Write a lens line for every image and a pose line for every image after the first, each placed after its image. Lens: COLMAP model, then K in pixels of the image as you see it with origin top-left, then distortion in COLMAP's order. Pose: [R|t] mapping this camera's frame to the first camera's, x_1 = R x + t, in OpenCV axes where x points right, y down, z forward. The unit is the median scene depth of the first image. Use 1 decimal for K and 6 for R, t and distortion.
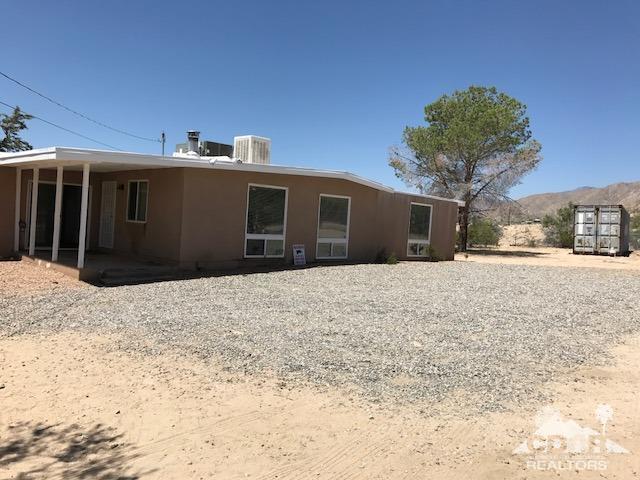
lens RADIAL K [[536.2, 0, 321.4], [0, 536.2, 239.2], [0, 0, 1]] dist [0.036669, -0.018011]
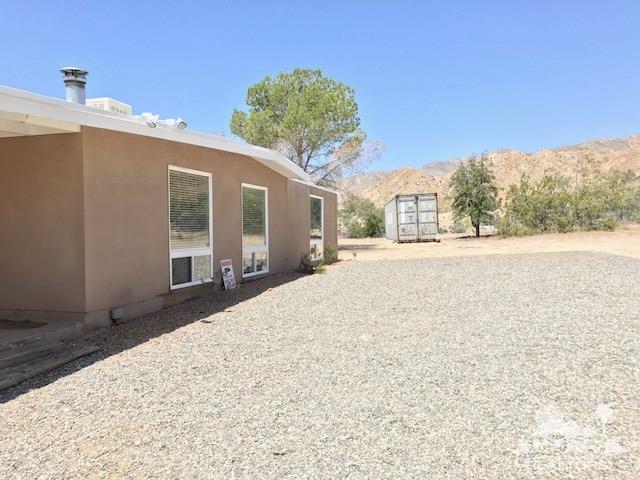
lens RADIAL K [[536.2, 0, 317.9], [0, 536.2, 240.4], [0, 0, 1]] dist [0.036669, -0.018011]
pose [[0.887738, -0.077422, 0.453791, -0.124558], [0.077212, 0.996833, 0.019025, -0.009038], [-0.453827, 0.018149, 0.890905, 0.180705]]
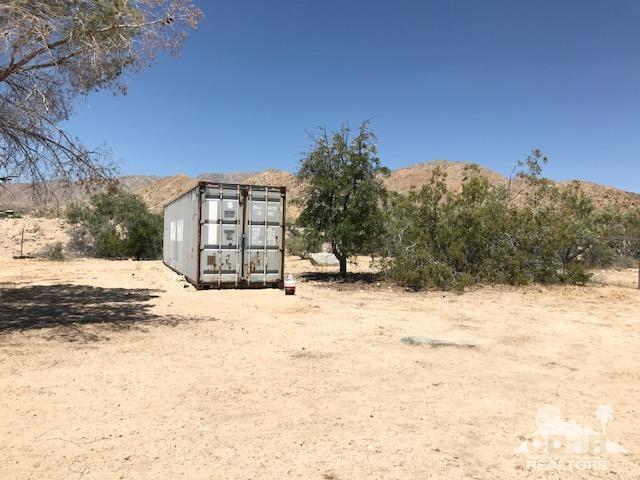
lens RADIAL K [[536.2, 0, 323.9], [0, 536.2, 239.9], [0, 0, 1]] dist [0.036669, -0.018011]
pose [[0.618712, -0.014737, 0.785480, 0.180984], [0.003160, 0.999863, 0.016270, -0.021508], [-0.785612, -0.007584, 0.618673, 0.653988]]
